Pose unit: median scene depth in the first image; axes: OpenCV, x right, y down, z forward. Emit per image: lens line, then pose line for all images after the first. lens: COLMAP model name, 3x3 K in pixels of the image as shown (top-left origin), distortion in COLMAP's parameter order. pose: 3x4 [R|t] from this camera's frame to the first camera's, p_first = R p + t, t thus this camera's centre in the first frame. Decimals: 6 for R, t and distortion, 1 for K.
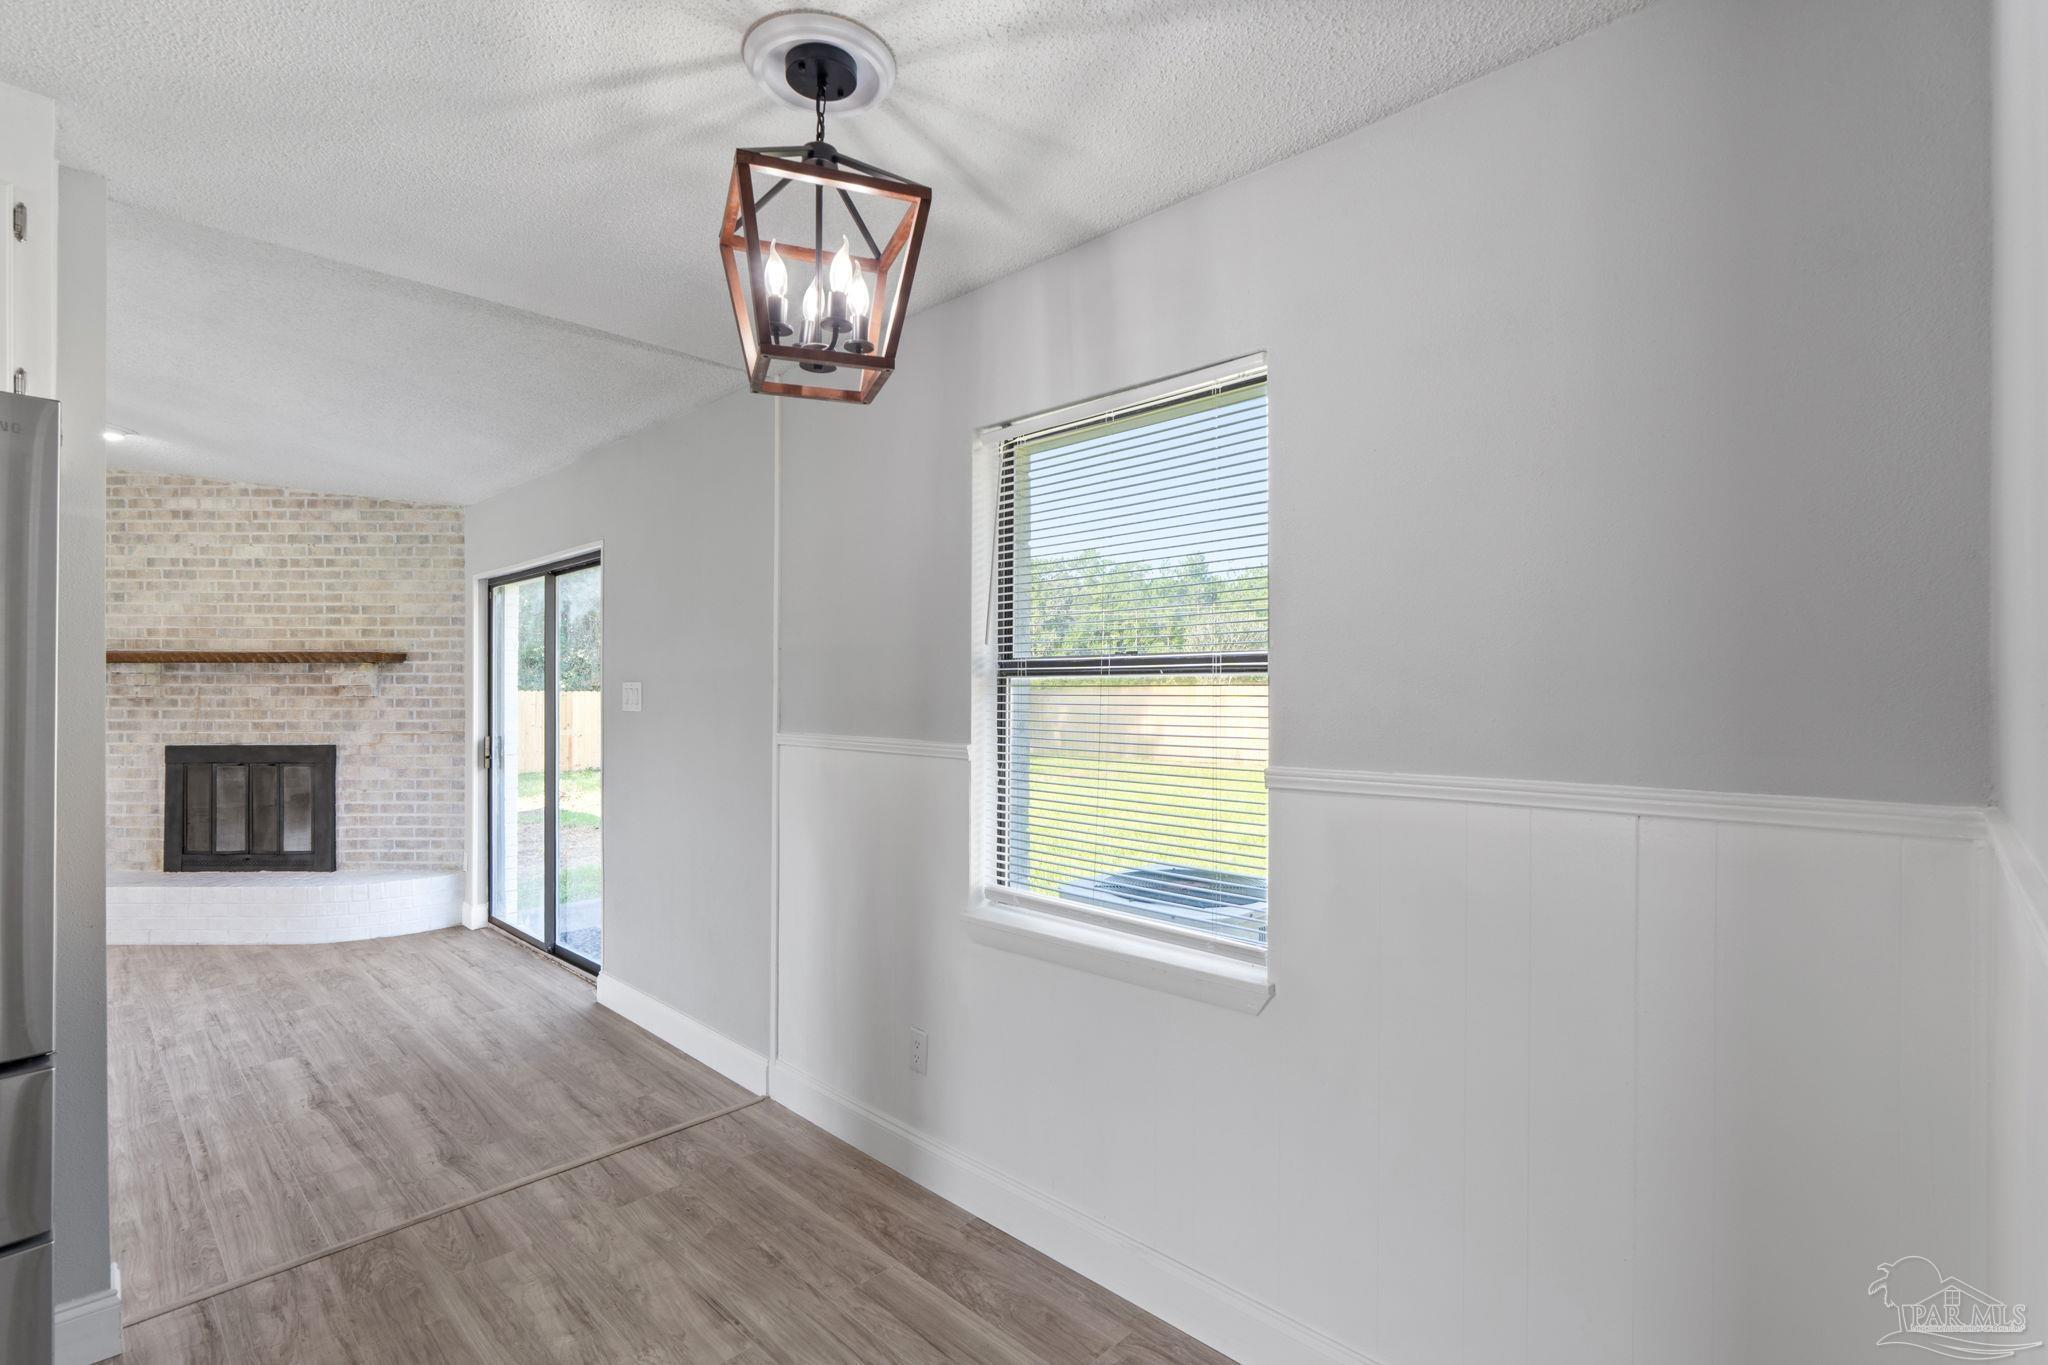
lens RADIAL K [[939.8, 0, 1009.9], [0, 939.8, 685.8], [0, 0, 1]] dist [-0.003307, -0.000404]
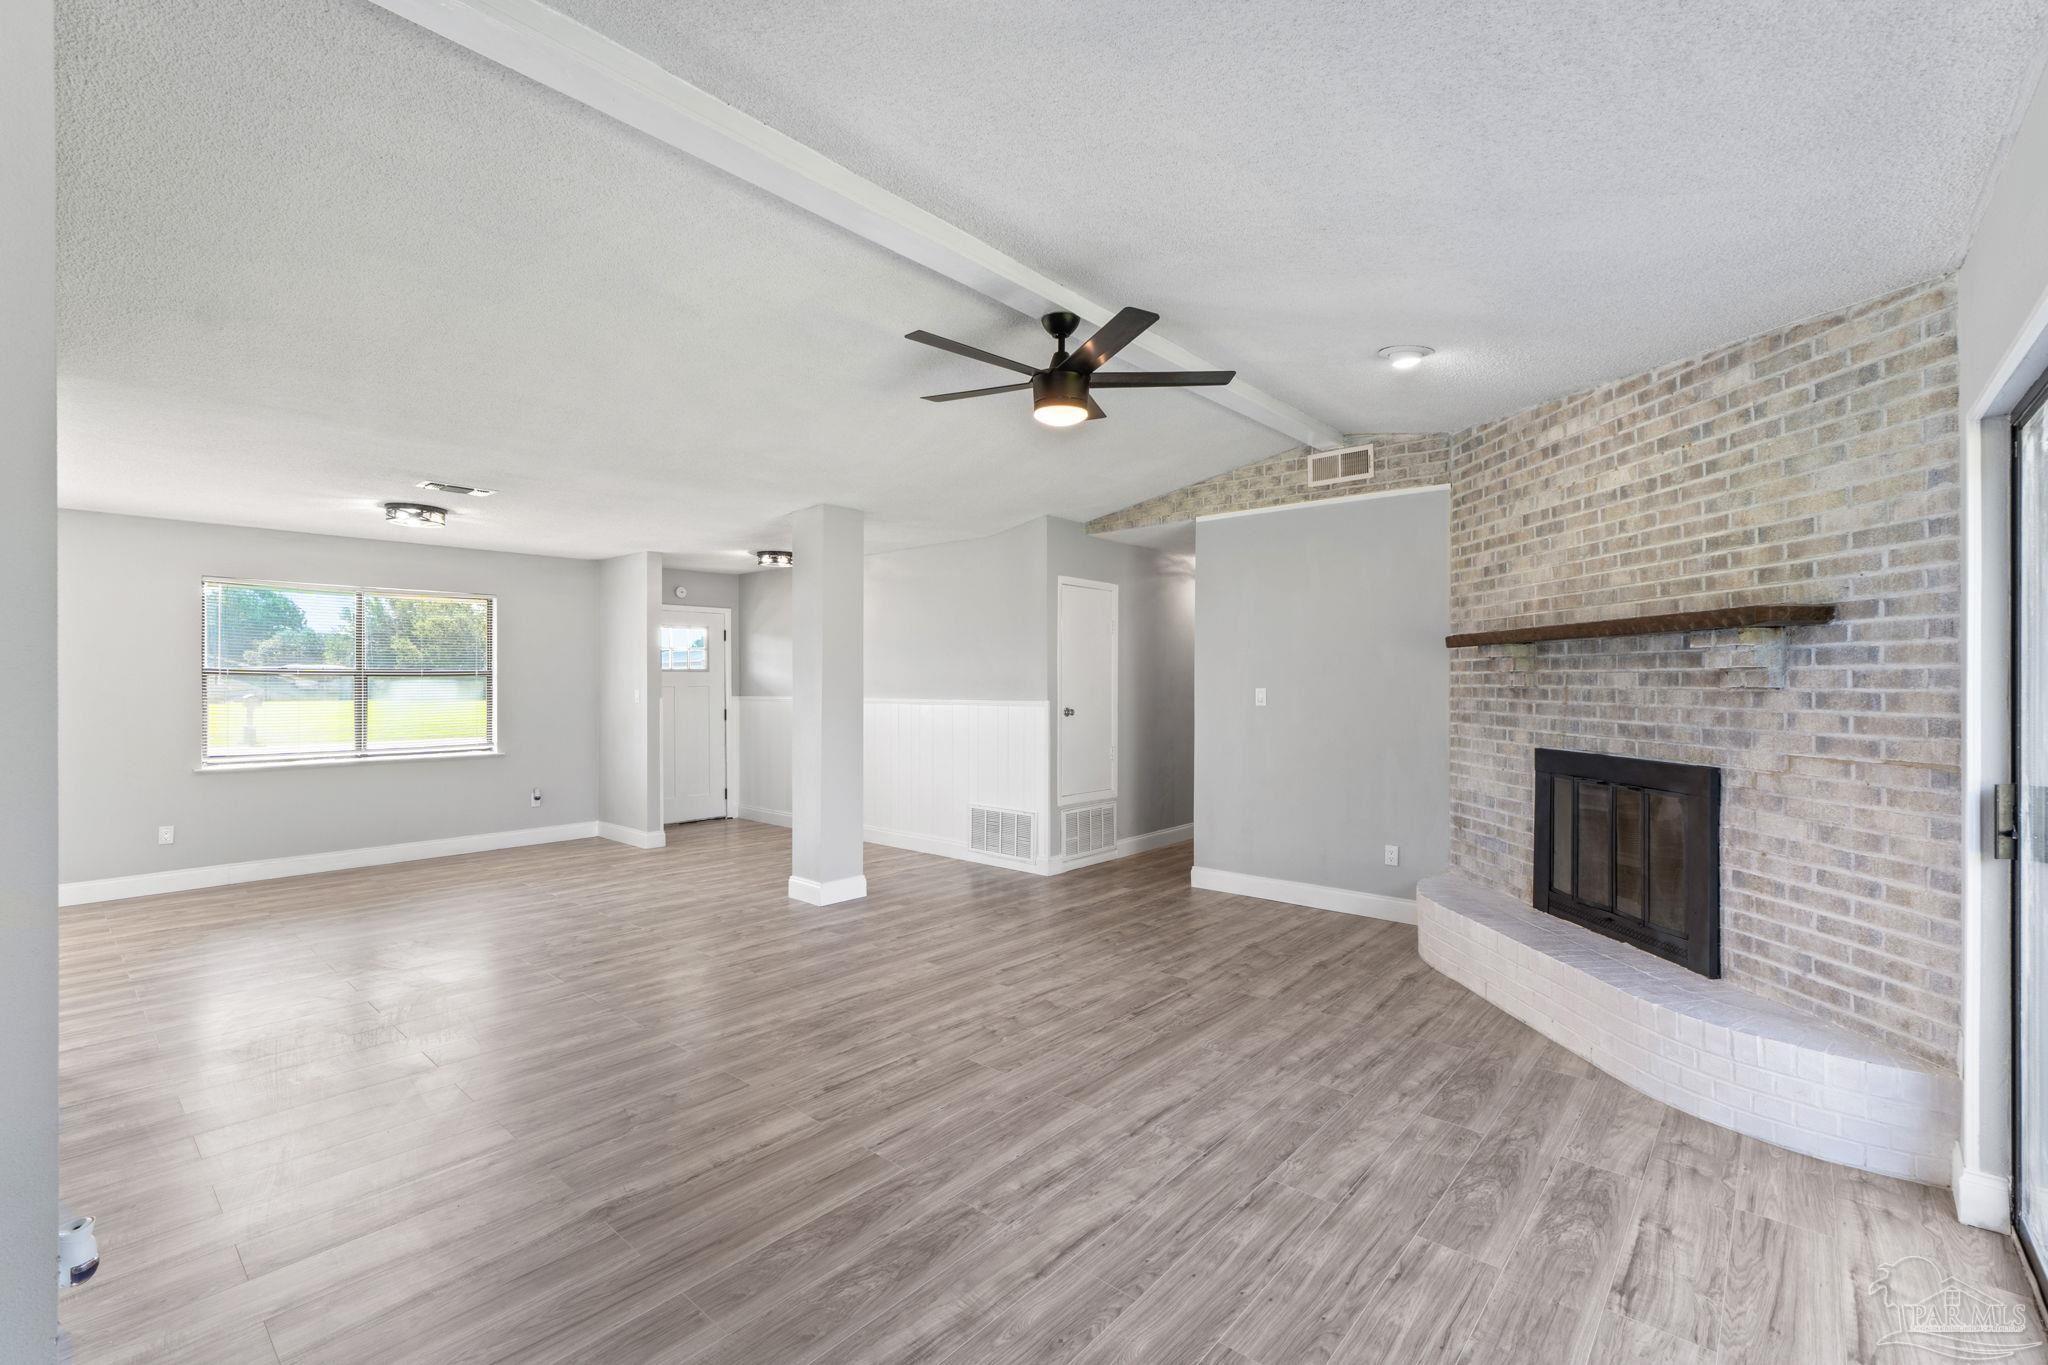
lens RADIAL K [[879.2, 0, 1025.7], [0, 879.2, 681.1], [0, 0, 1]] dist [-0.004371, 0.000000]
pose [[0.053374, -0.000466, -0.998574, -0.183360], [0.003652, 0.999993, -0.000272, 0.005846], [0.998568, -0.003633, 0.053375, 0.527599]]
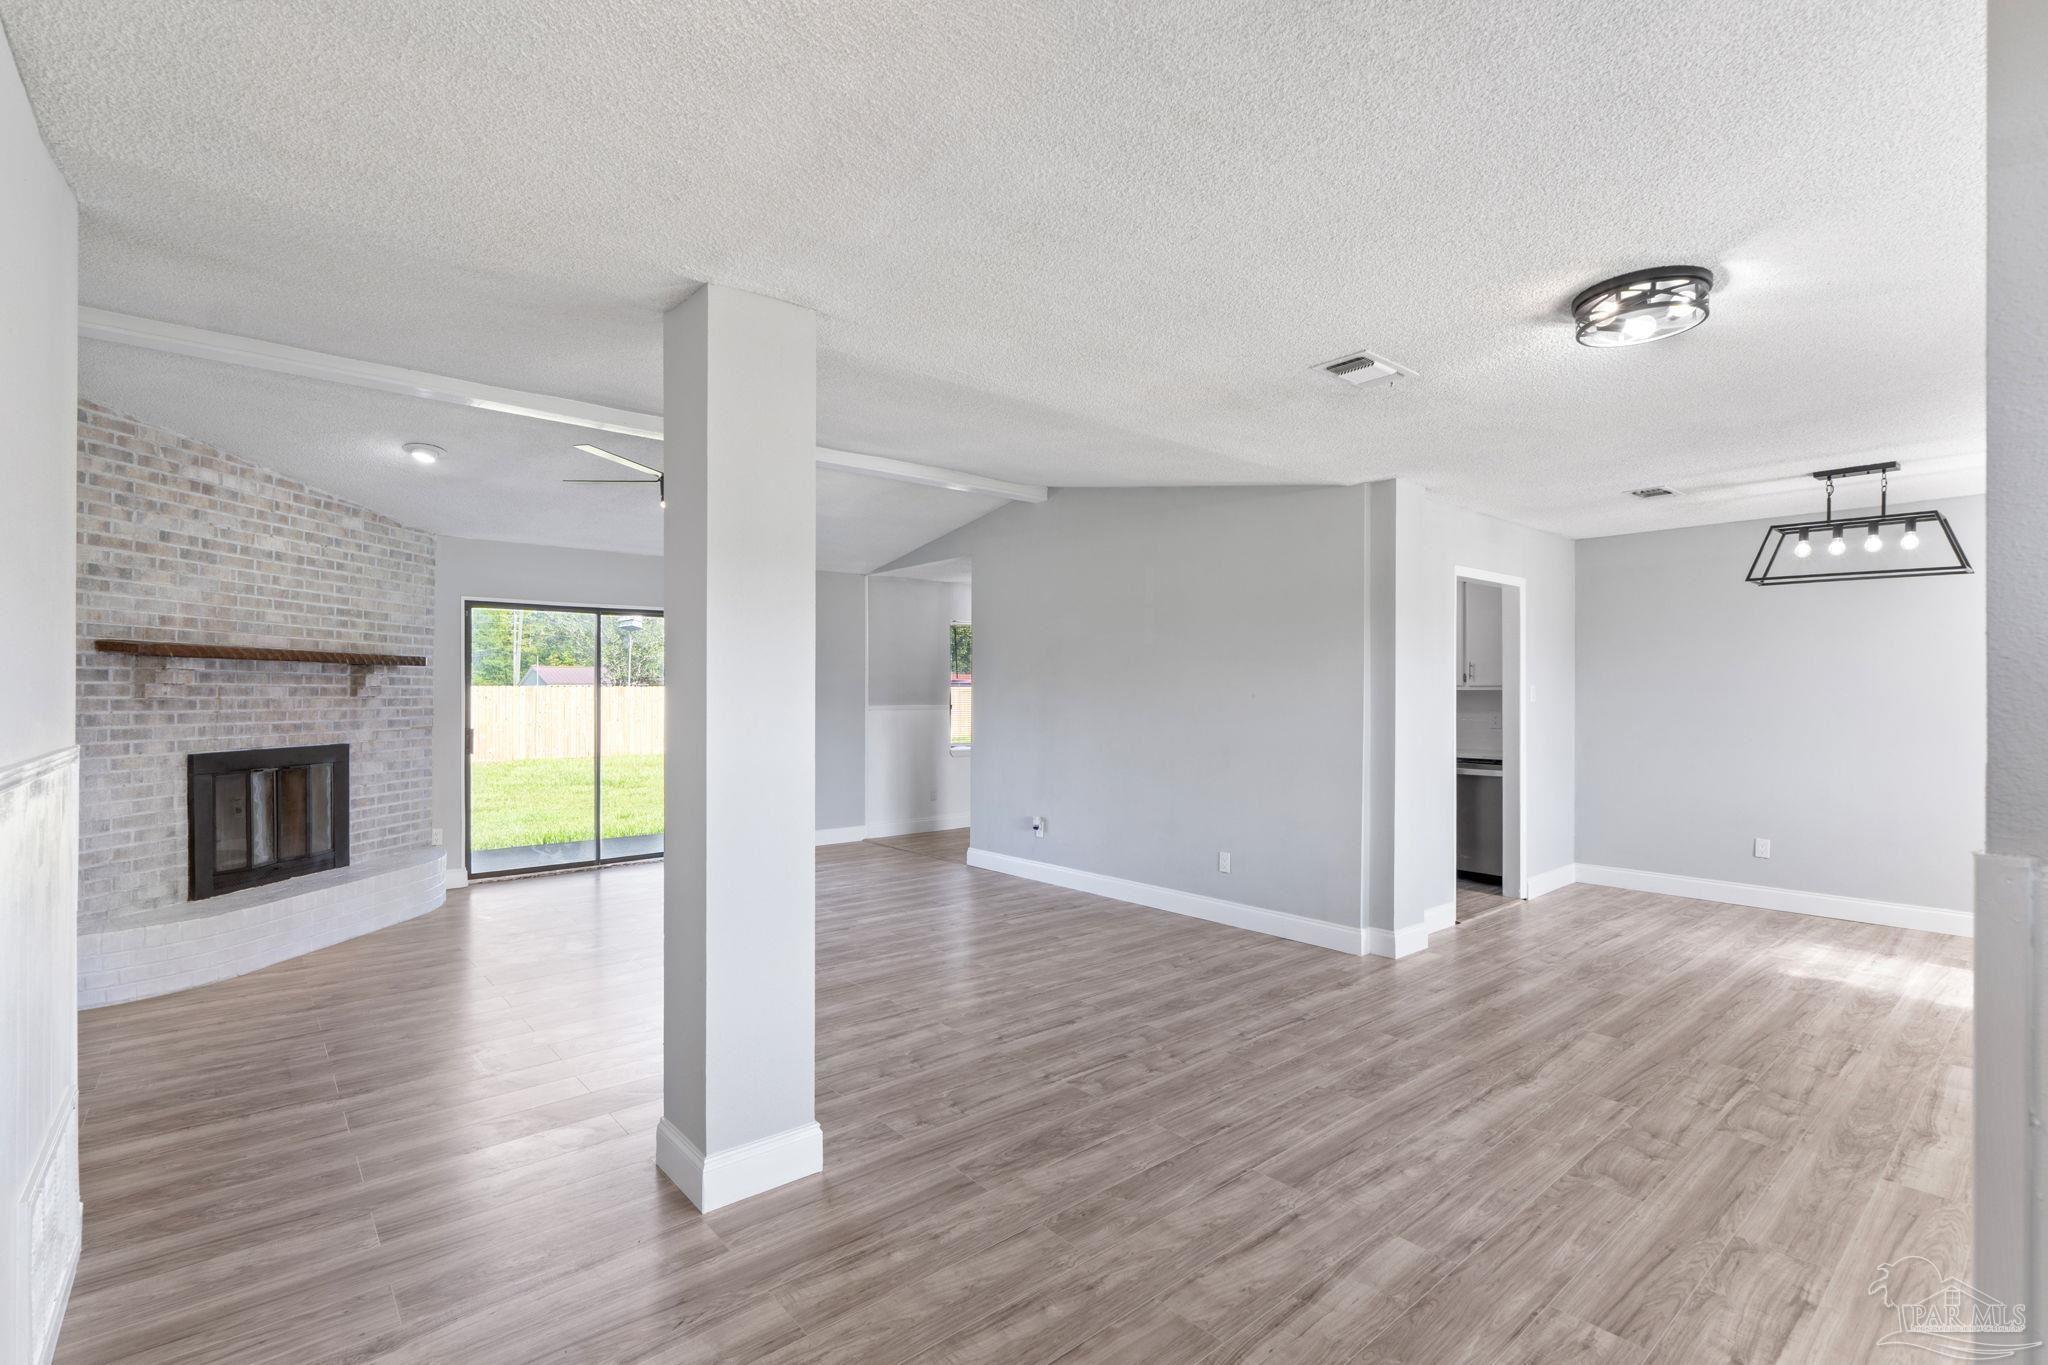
lens RADIAL K [[932.4, 0, 1030.2], [0, 932.4, 685.6], [0, 0, 1]] dist [-0.001494, -0.000429]
pose [[0.085455, 0.008731, 0.996304, -1.675709], [-0.002981, 0.999959, -0.008508, 0.005651], [-0.996338, -0.002243, 0.085477, 0.160998]]
